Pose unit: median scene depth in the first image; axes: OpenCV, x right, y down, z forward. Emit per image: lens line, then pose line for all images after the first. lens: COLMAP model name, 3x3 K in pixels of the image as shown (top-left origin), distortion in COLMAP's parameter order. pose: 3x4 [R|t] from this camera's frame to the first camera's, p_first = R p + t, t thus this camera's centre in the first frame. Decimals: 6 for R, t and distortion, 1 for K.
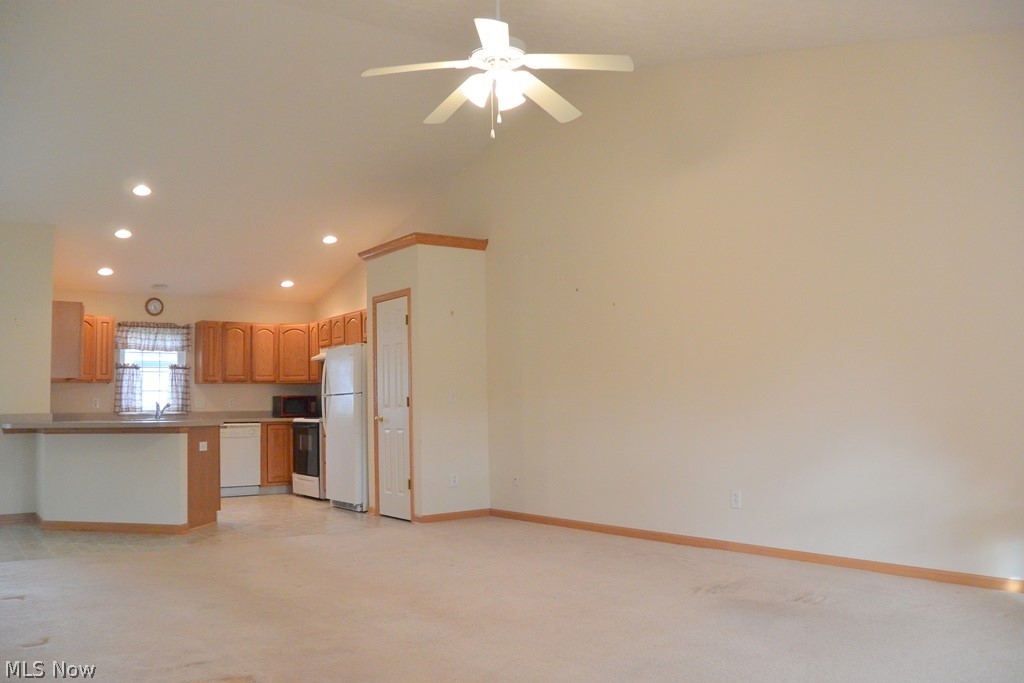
lens RADIAL K [[806.4, 0, 511.2], [0, 806.4, 340.1], [0, 0, 1]] dist [-0.171426, 0.104263]
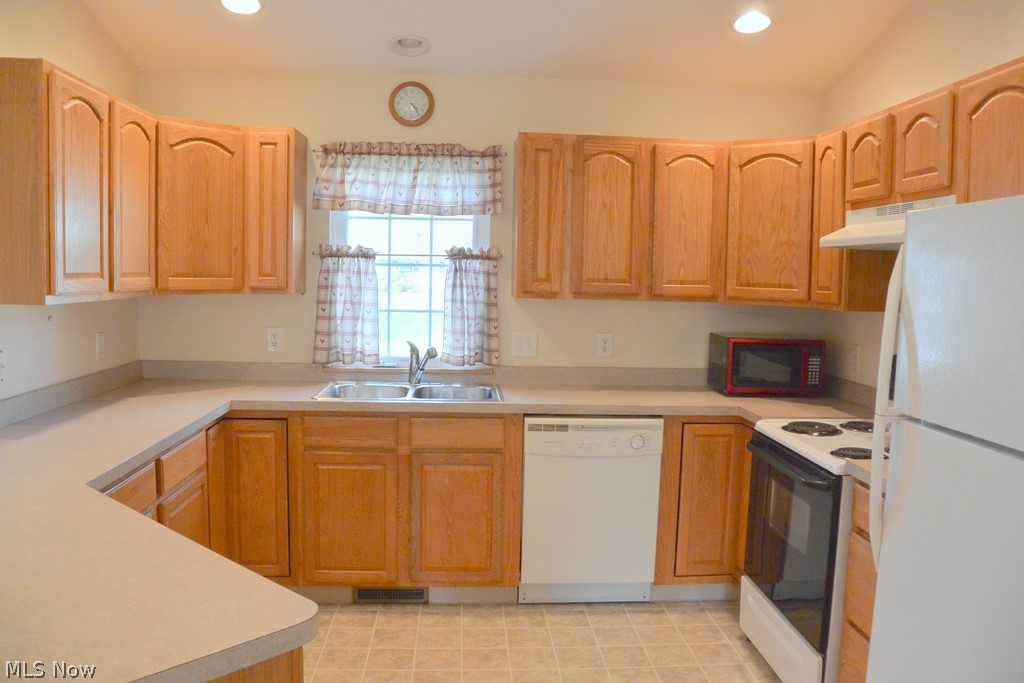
lens RADIAL K [[806.4, 0, 525.4], [0, 806.4, 341.4], [0, 0, 1]] dist [-0.171426, 0.104263]
pose [[0.841693, 0.086062, -0.533054, -0.183119], [0.004714, 0.986007, 0.166635, 0.010205], [0.539937, -0.142768, 0.829509, 0.685614]]
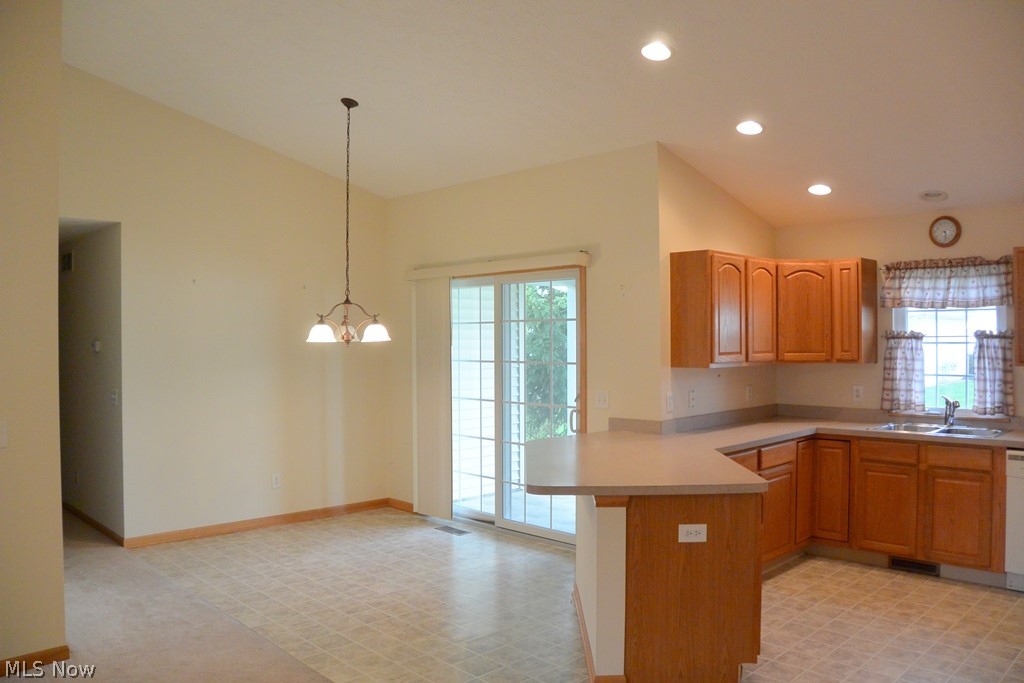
lens RADIAL K [[806.4, 0, 535.9], [0, 806.4, 330.2], [0, 0, 1]] dist [-0.171426, 0.104263]
pose [[0.153721, 0.014753, -0.988004, 0.064119], [0.082437, 0.996211, 0.027702, -0.010715], [0.984670, -0.085706, 0.151922, 0.615768]]
